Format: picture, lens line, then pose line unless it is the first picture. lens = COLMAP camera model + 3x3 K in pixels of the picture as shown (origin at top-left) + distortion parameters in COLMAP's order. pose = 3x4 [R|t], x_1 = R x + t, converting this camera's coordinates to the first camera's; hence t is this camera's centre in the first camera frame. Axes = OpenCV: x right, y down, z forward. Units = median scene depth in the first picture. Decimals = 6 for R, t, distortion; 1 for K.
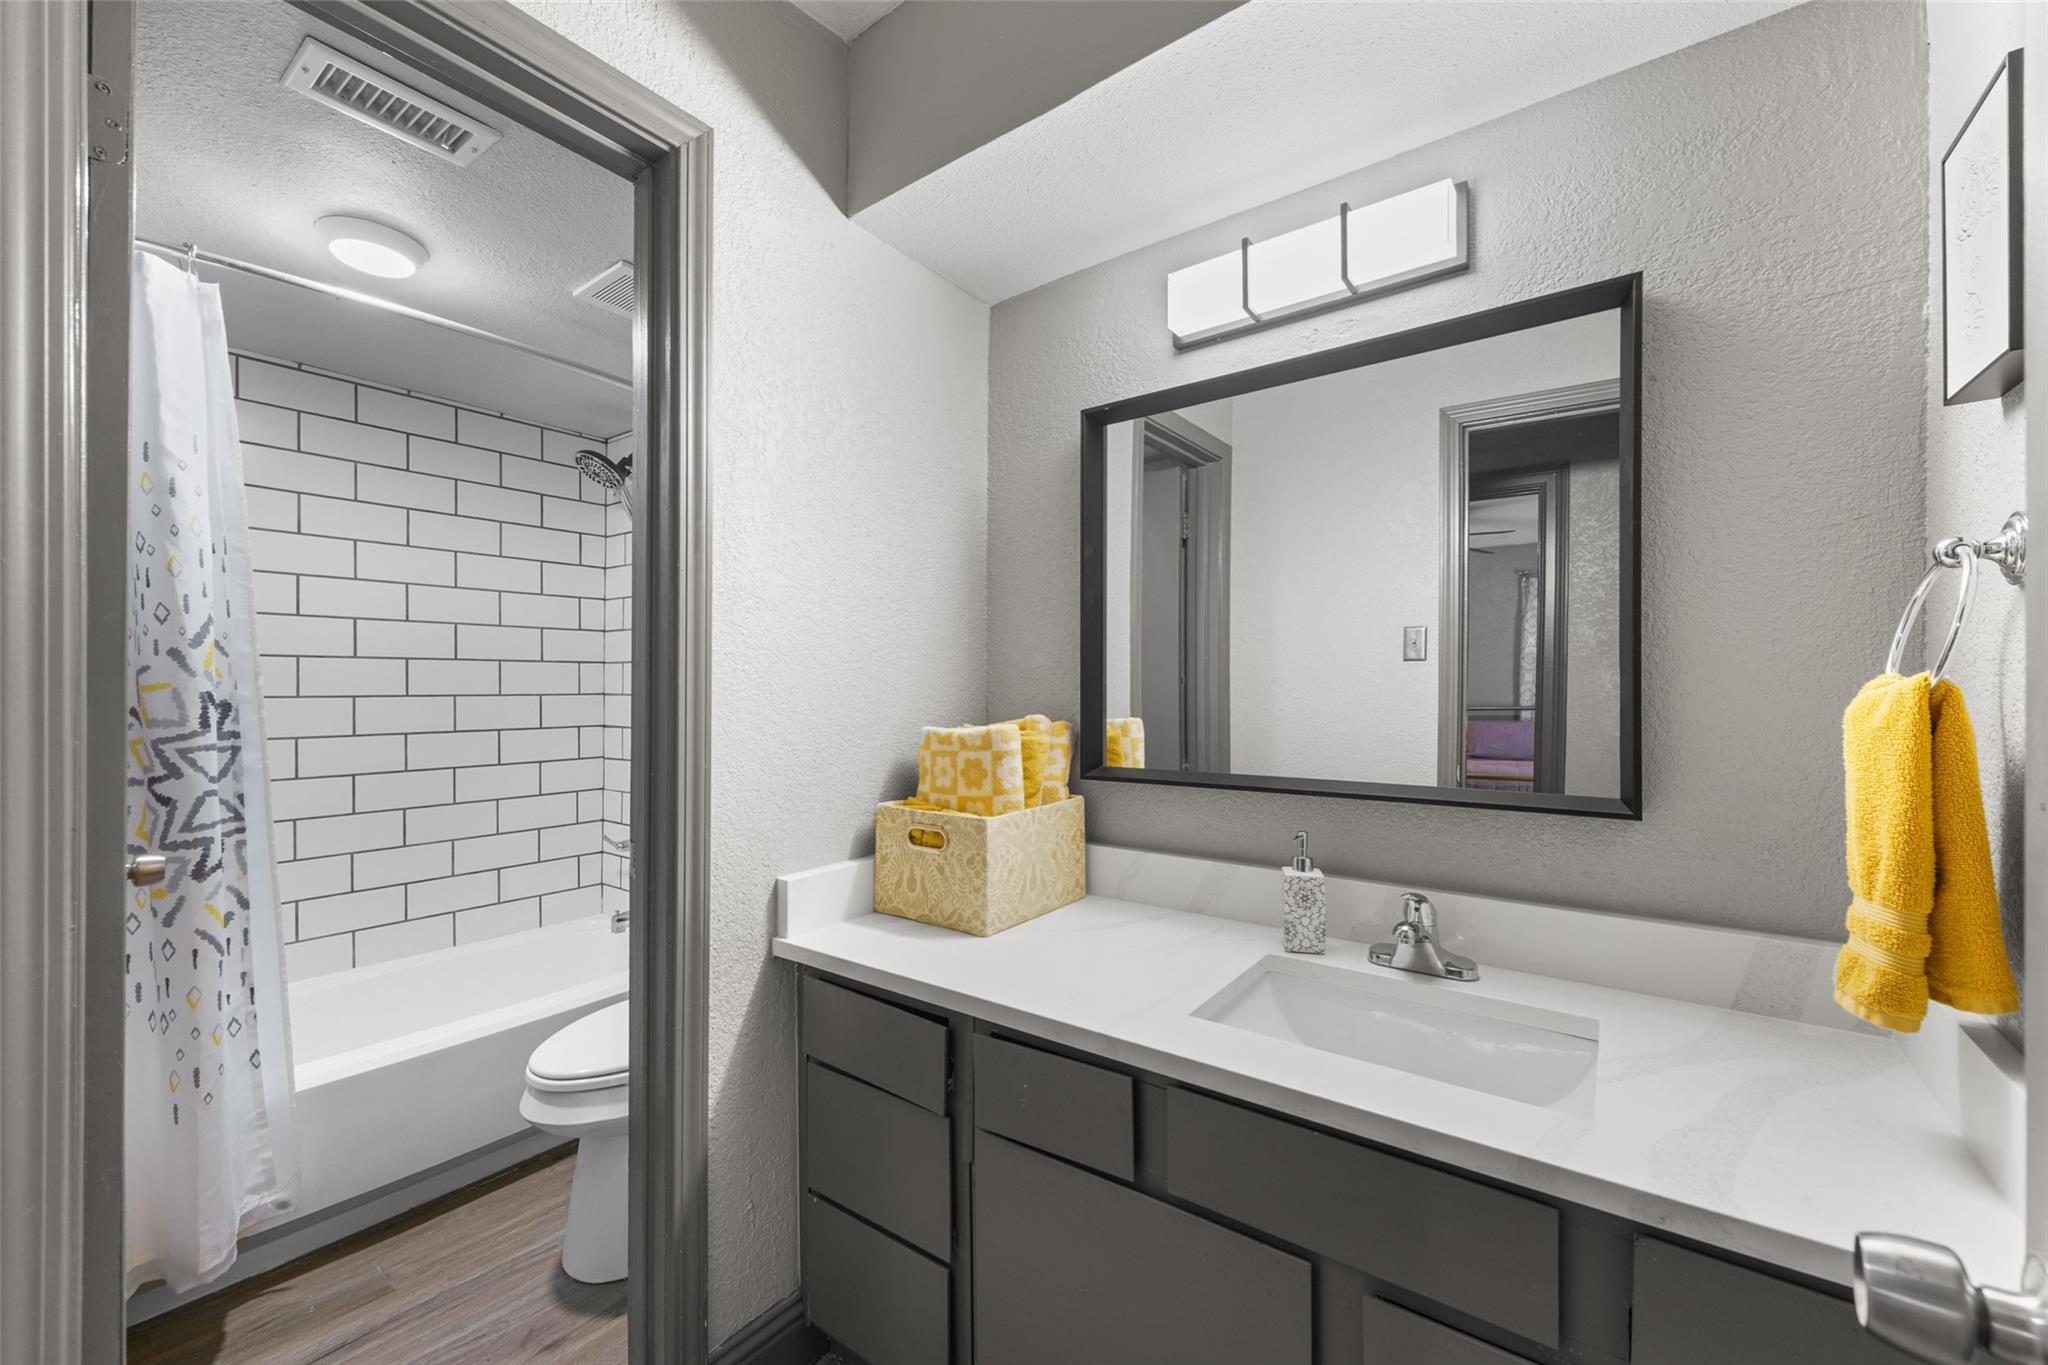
lens RADIAL K [[811.6, 0, 1034.6], [0, 811.6, 684.6], [0, 0, 1]] dist [0.008411, -0.002041]
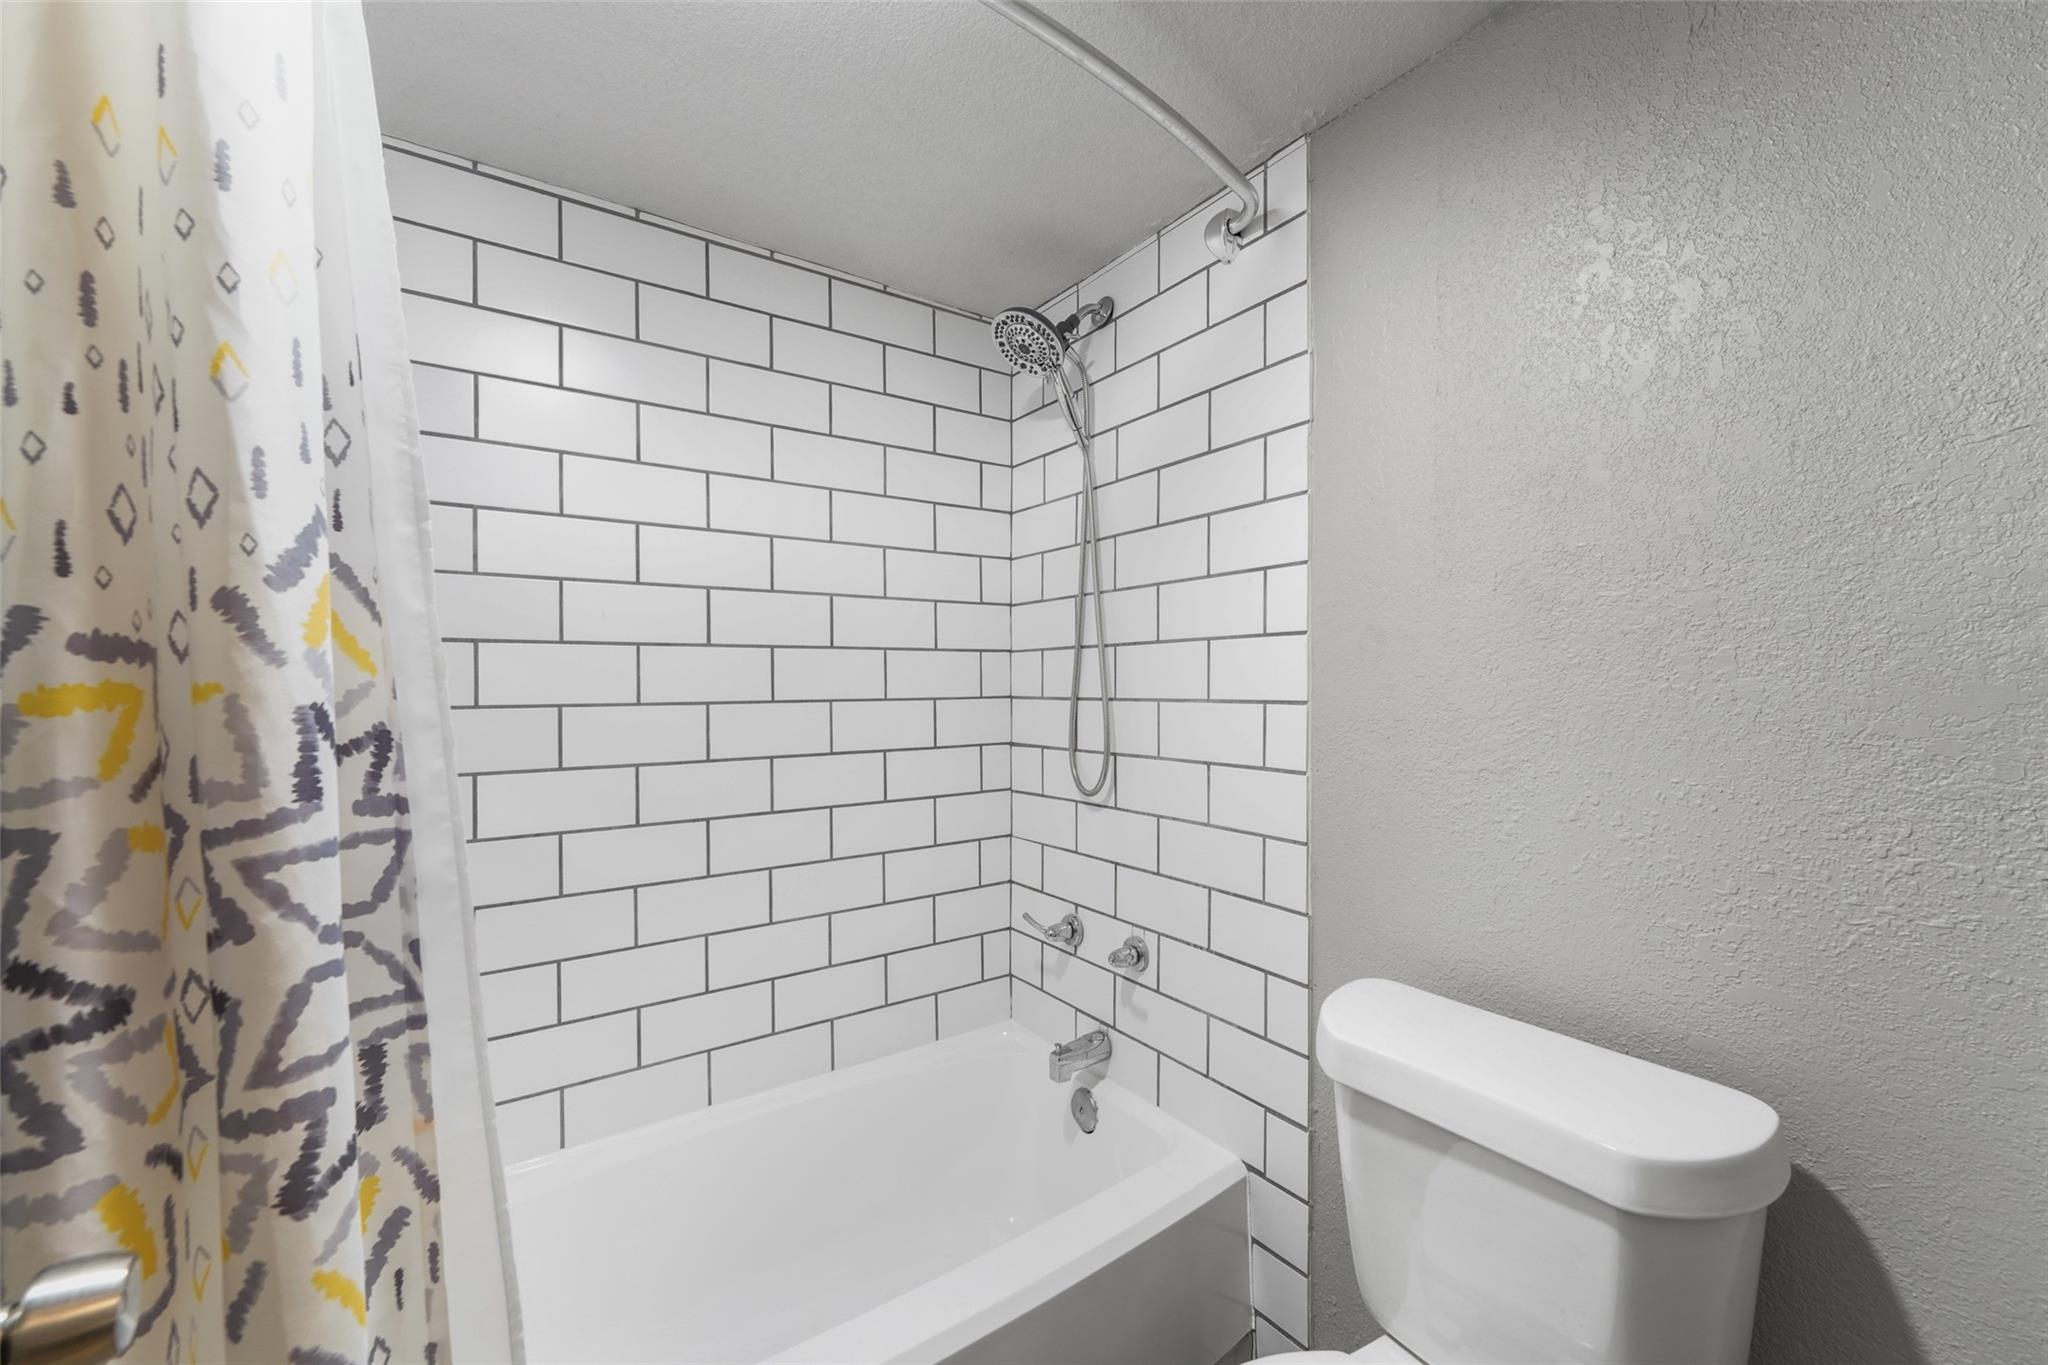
lens RADIAL K [[811.6, 0, 1021.0], [0, 811.6, 686.6], [0, 0, 1]] dist [0.008411, -0.002041]
pose [[0.930863, -0.006192, -0.365315, -0.569457], [0.008097, 0.999960, 0.003683, 0.000976], [0.365278, -0.006386, 0.930877, 0.768622]]
